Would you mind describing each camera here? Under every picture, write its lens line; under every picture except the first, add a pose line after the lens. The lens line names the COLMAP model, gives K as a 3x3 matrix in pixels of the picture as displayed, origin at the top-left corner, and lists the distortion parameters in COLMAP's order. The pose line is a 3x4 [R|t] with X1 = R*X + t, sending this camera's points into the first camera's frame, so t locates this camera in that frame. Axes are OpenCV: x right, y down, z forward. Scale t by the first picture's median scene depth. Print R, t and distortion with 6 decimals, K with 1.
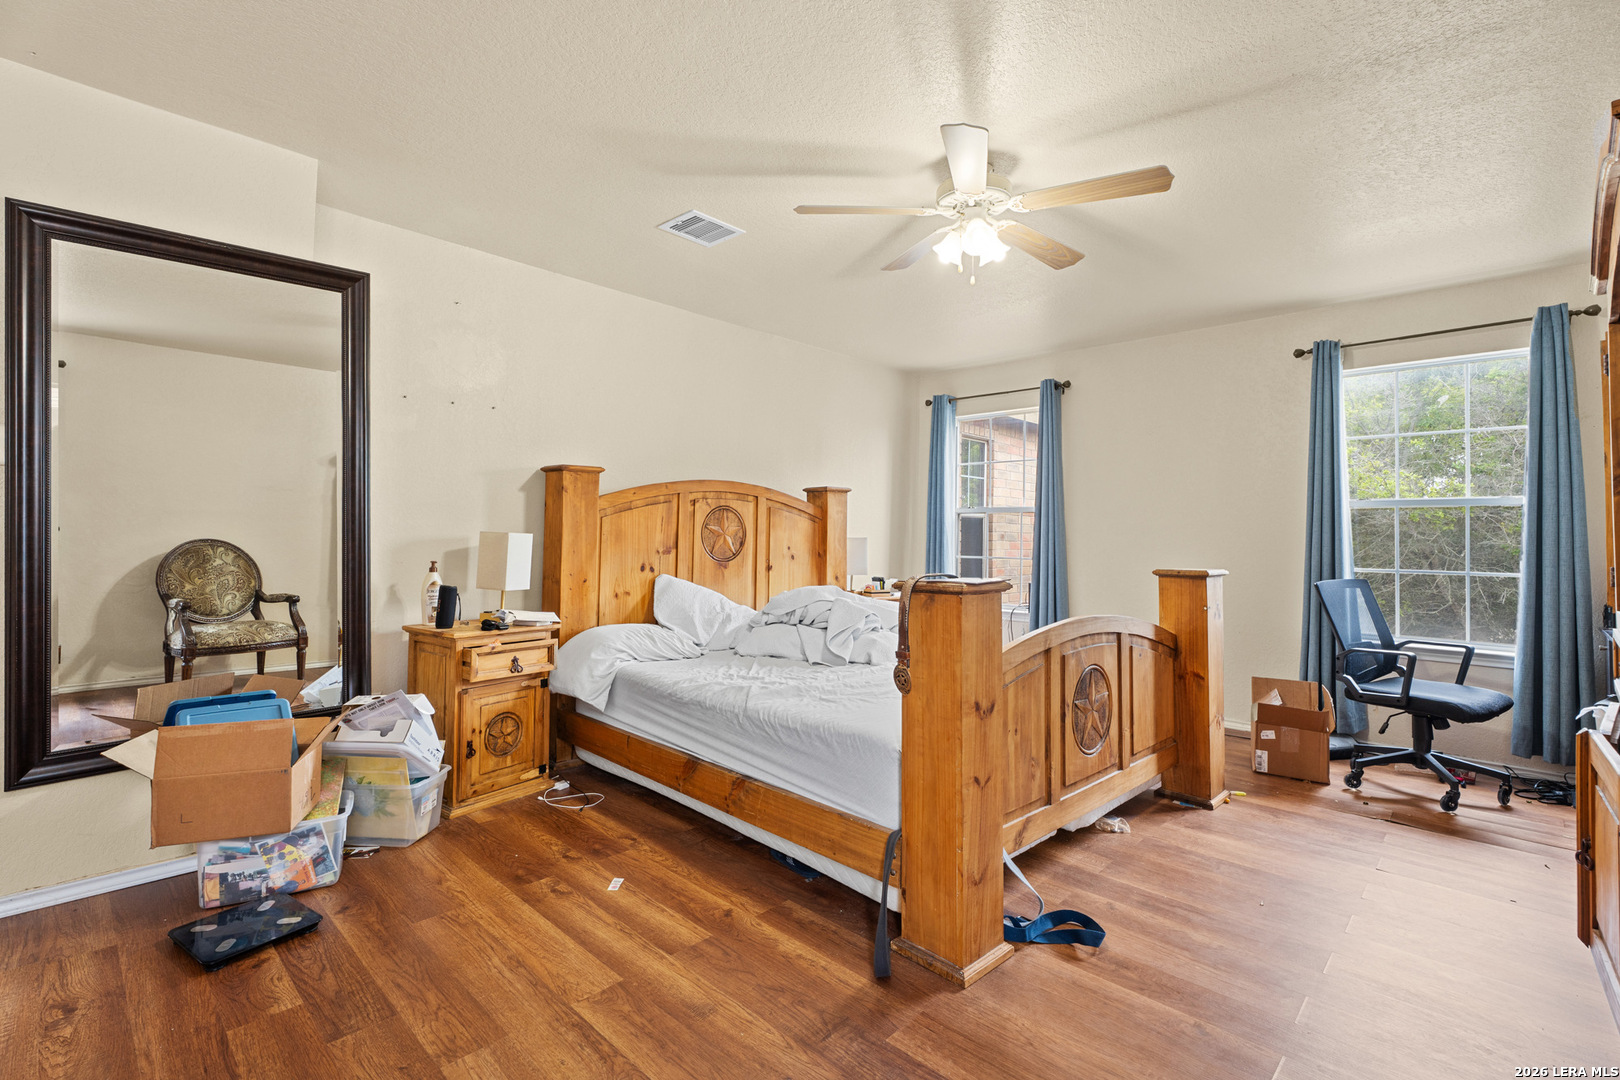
lens RADIAL K [[706.4, 0, 802.0], [0, 706.4, 531.8], [0, 0, 1]] dist [0.001679, -0.000087]
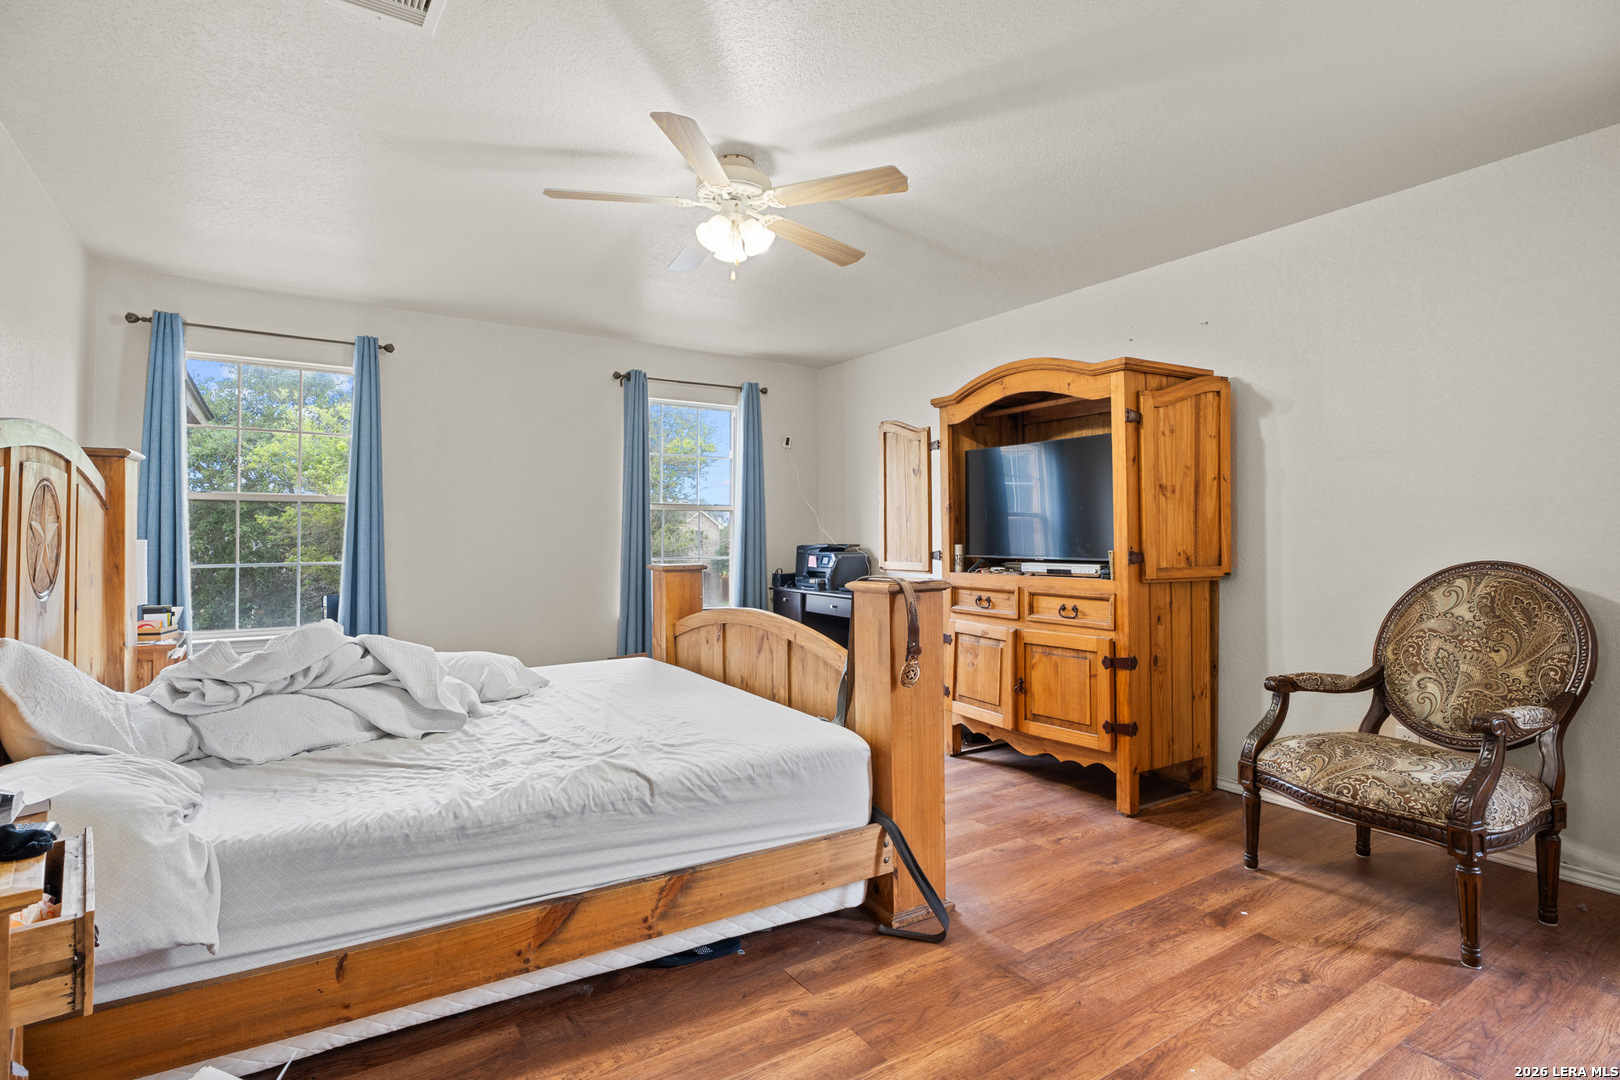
lens RADIAL K [[759.1, 0, 810.0], [0, 759.1, 540.0], [0, 0, 1]] dist [-0.030358, 0.000135]
pose [[0.256283, -0.016274, 0.966465, -0.878068], [-0.003350, 0.999837, 0.017725, -0.012432], [-0.966596, -0.007780, 0.256187, 0.742551]]
